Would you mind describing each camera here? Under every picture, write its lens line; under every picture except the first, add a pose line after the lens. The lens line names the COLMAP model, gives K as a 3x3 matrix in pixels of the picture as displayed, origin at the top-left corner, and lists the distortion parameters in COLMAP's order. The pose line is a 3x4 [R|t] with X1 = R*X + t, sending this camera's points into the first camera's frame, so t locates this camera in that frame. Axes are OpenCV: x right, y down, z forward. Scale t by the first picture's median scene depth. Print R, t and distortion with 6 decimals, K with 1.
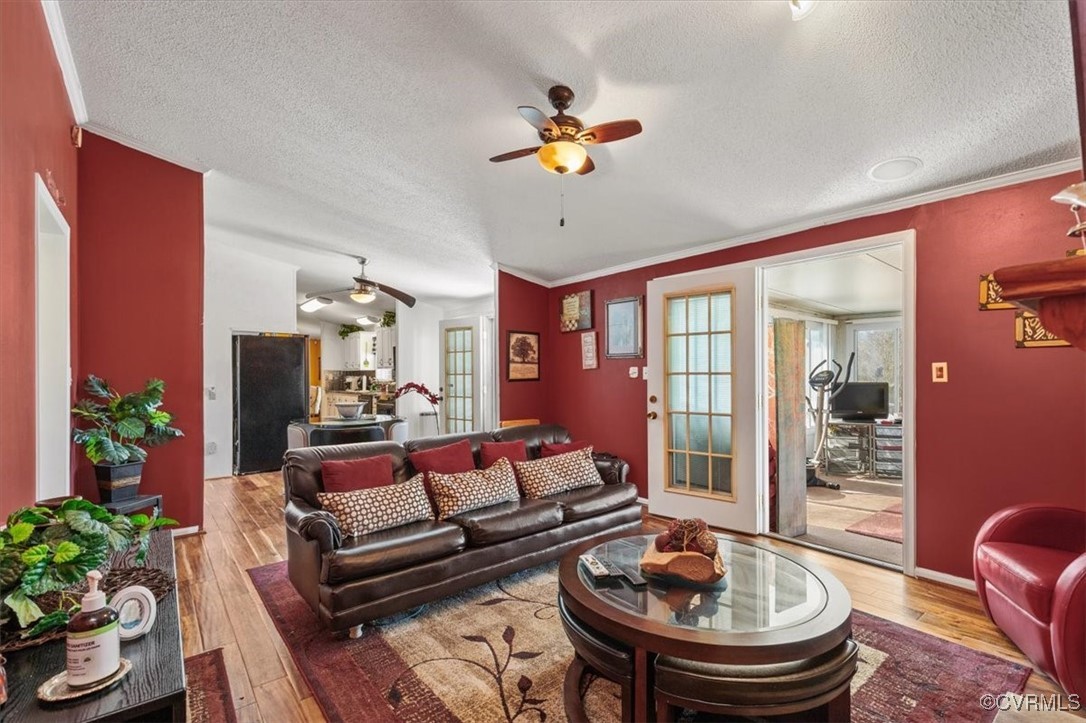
lens RADIAL K [[486.9, 0, 571.3], [0, 486.9, 370.2], [0, 0, 1]] dist [0.011663, -0.001556]
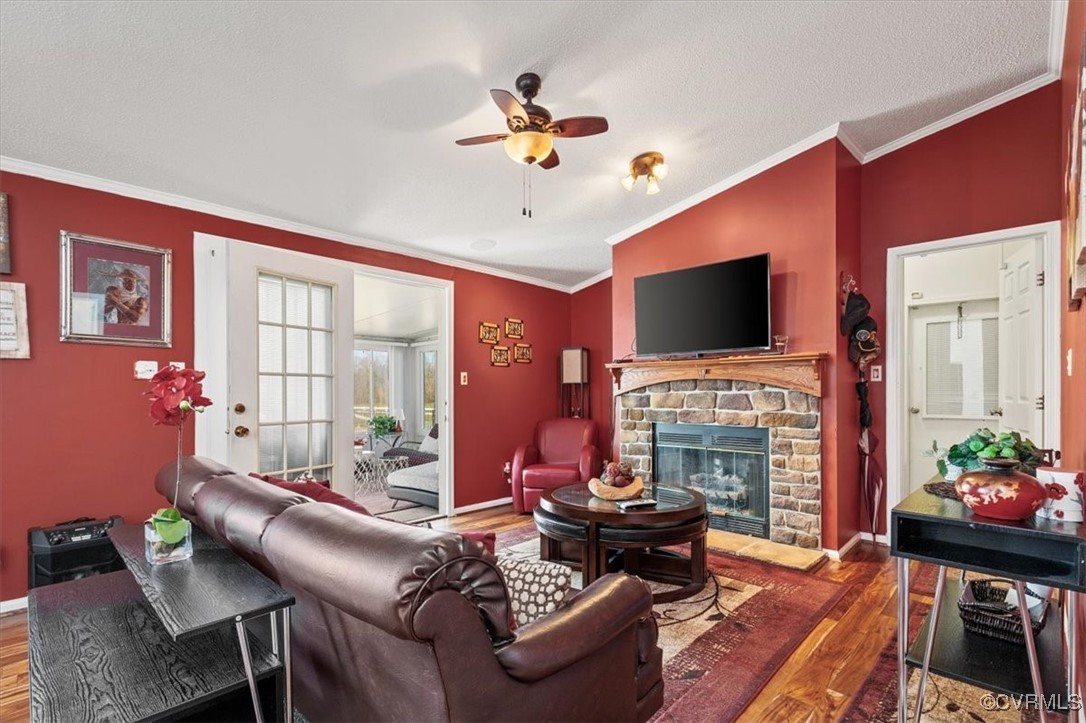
lens RADIAL K [[499.1, 0, 539.7], [0, 499.1, 395.3], [0, 0, 1]] dist [0.014711, -0.002410]
pose [[-0.076837, -0.001684, 0.997042, -0.602431], [-0.001759, 0.999997, 0.001553, 0.038506], [-0.997042, -0.001634, -0.076839, 0.622323]]
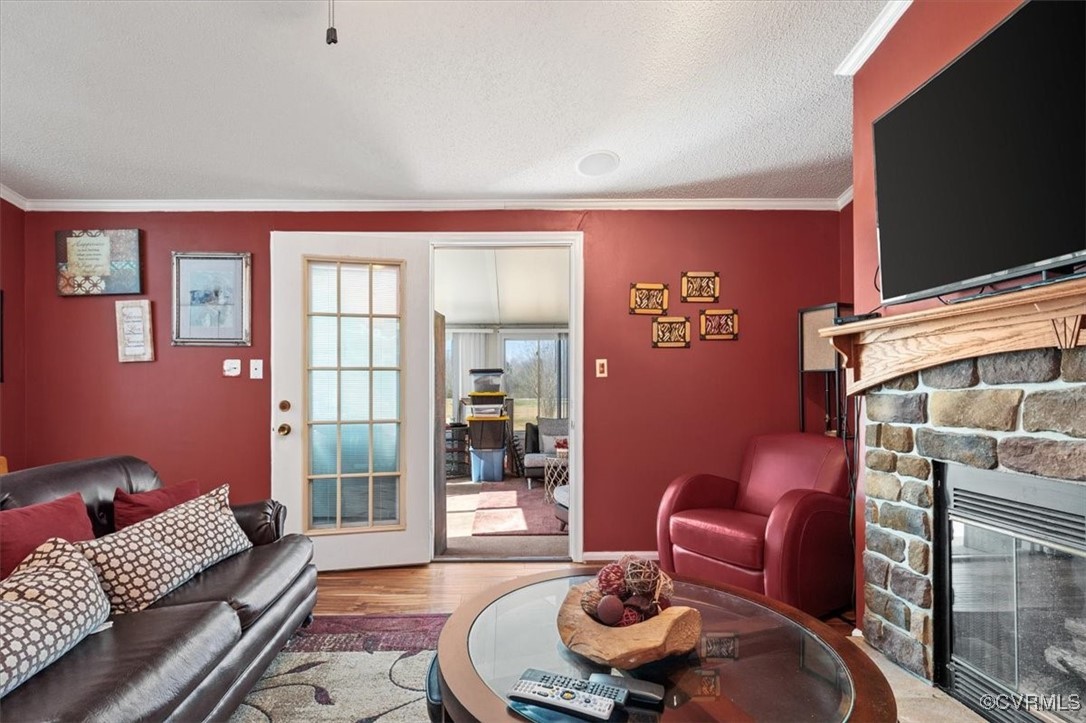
lens RADIAL K [[499.1, 0, 495.2], [0, 499.1, 391.2], [0, 0, 1]] dist [0.014711, -0.002410]
pose [[0.652589, -0.002205, 0.757709, -0.171528], [-0.002178, 0.999986, 0.004786, 0.035679], [-0.757709, -0.004774, 0.652575, 0.321205]]
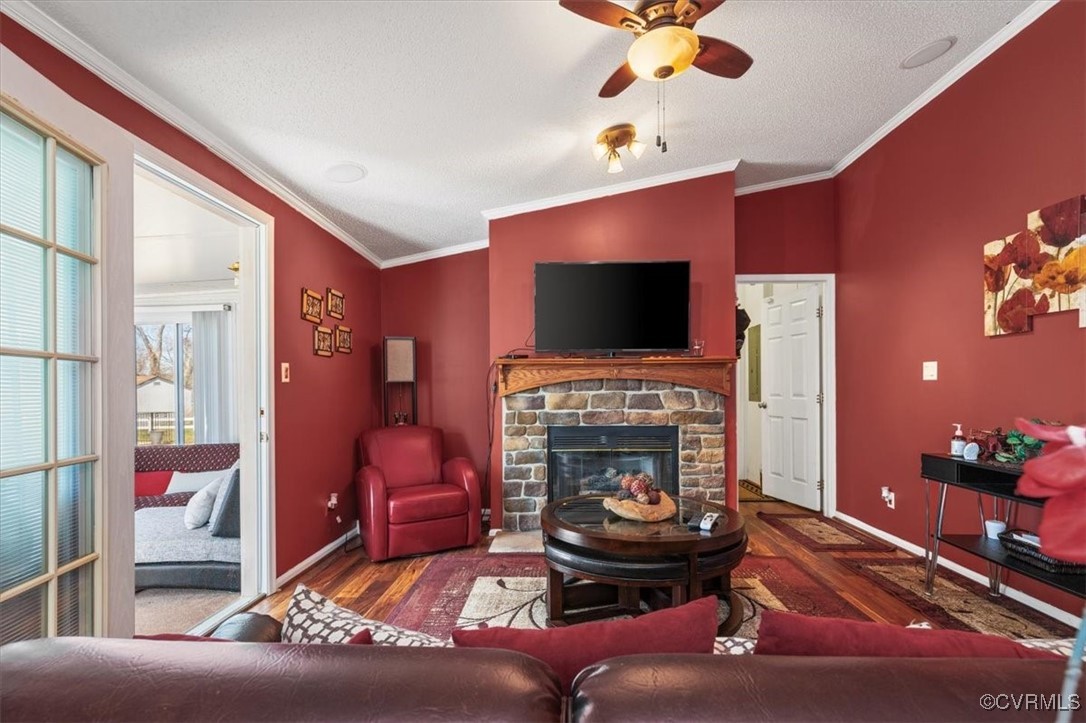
lens RADIAL K [[486.9, 0, 559.4], [0, 486.9, 391.7], [0, 0, 1]] dist [0.011663, -0.001556]
pose [[-0.728071, 0.007626, 0.685459, -0.238608], [0.006540, 0.999970, -0.004179, 0.035859], [-0.685471, 0.001440, -0.728099, 0.948396]]
